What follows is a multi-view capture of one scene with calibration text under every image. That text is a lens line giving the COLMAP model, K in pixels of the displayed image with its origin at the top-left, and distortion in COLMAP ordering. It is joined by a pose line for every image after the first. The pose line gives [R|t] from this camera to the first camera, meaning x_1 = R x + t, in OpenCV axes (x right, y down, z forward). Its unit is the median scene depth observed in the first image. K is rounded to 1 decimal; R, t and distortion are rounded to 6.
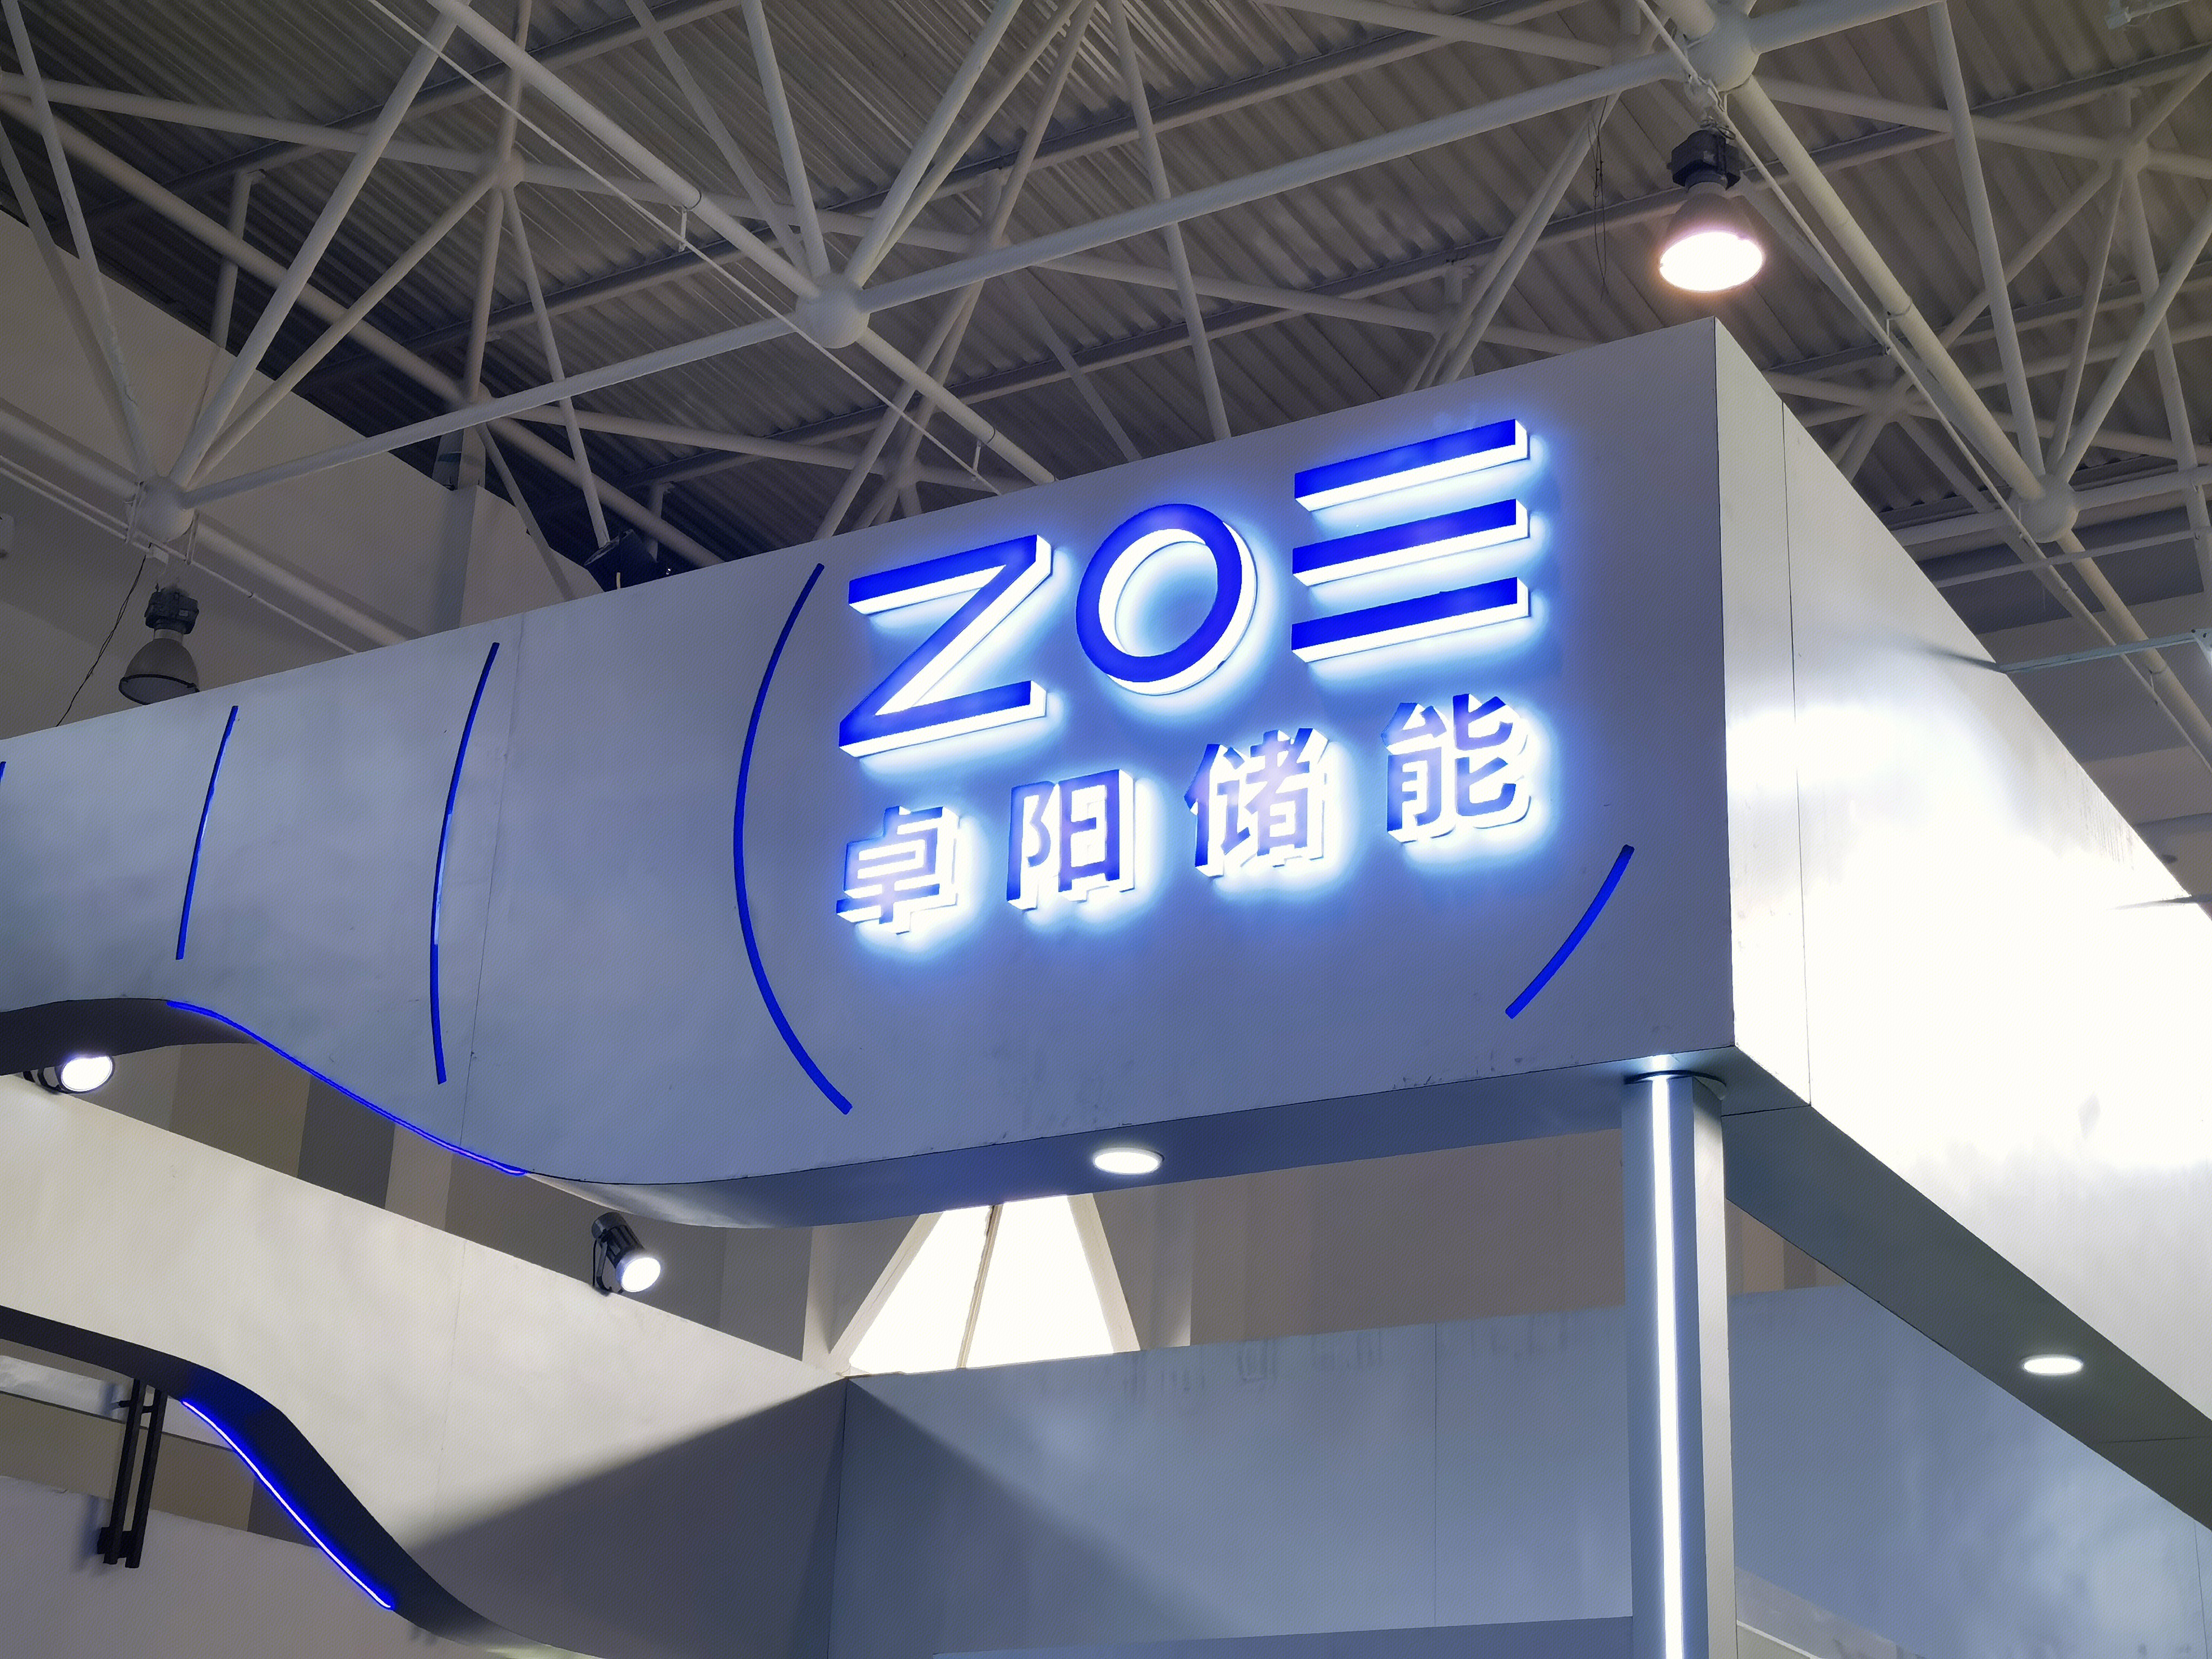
lens RADIAL K [[3387.7, 0, 1106.0], [0, 3387.7, 829.5], [0, 0, 1]] dist [0.158112, -0.155660]
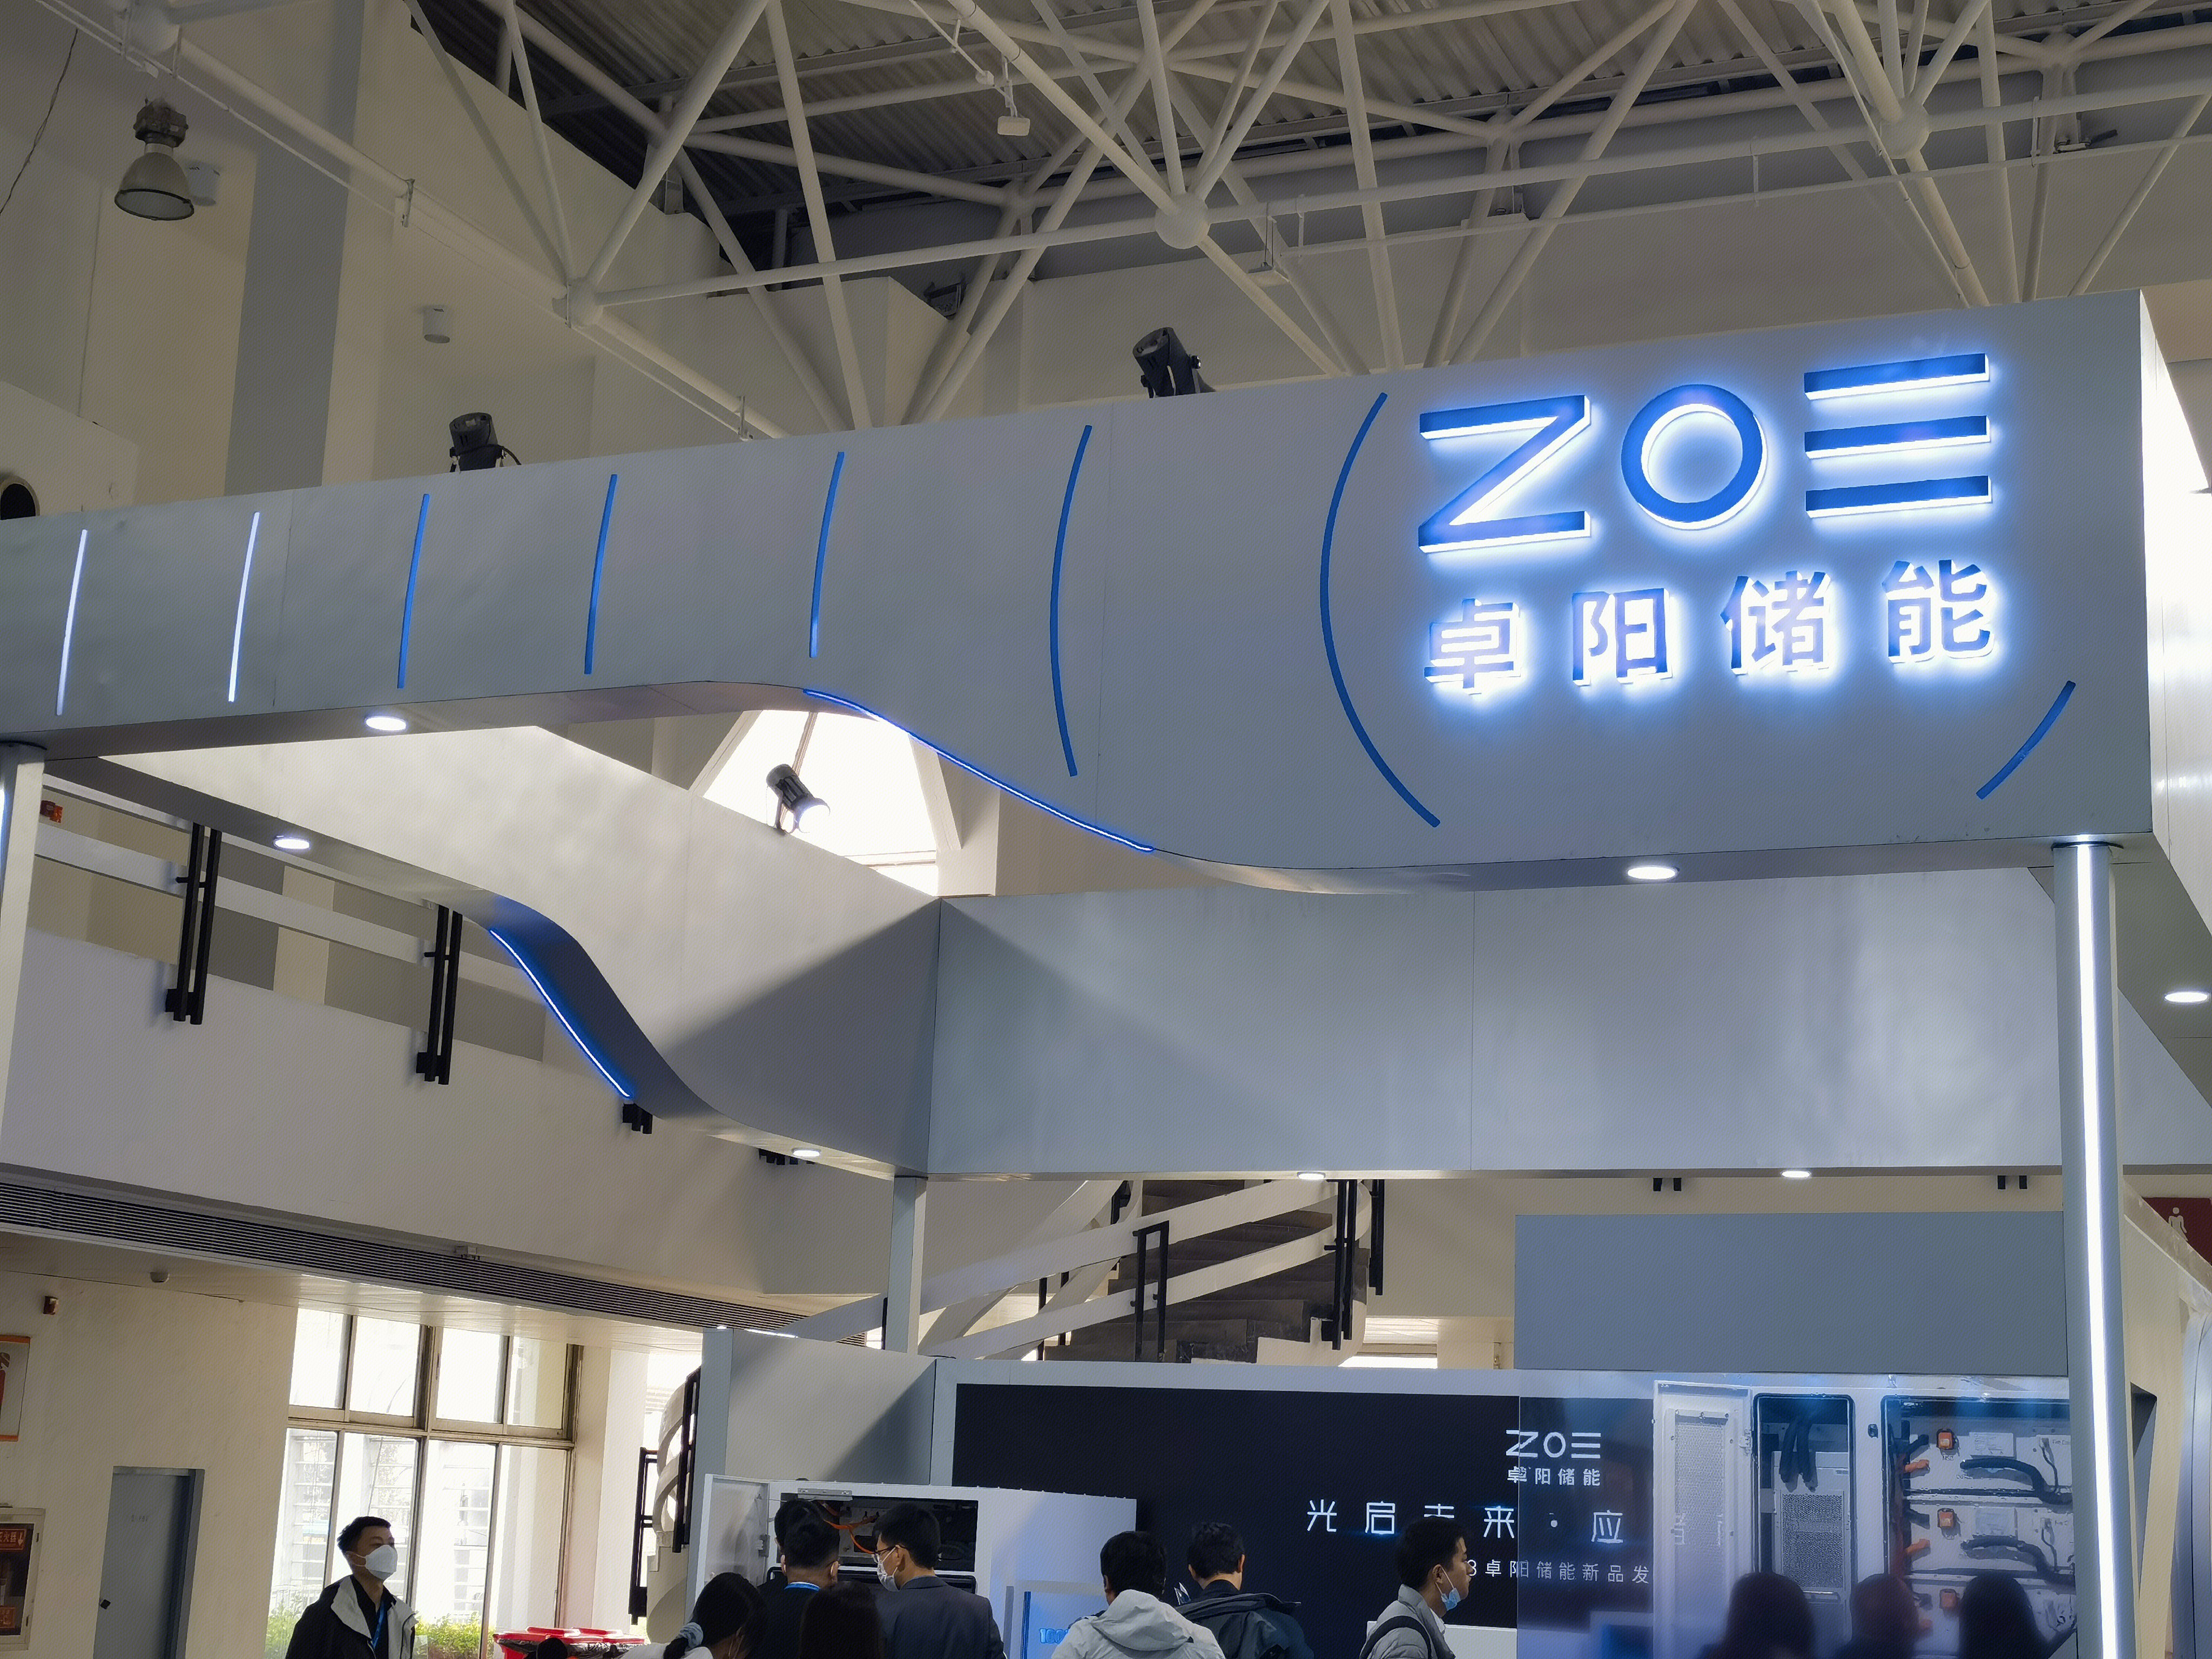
lens RADIAL K [[3482.3, 0, 1106.0], [0, 3482.3, 829.5], [0, 0, 1]] dist [0.045006, -0.119243]
pose [[0.988171, 0.021117, 0.151896, -0.428286], [-0.047993, 0.983304, 0.175525, -0.157480], [-0.145653, -0.180739, 0.972686, -0.343147]]
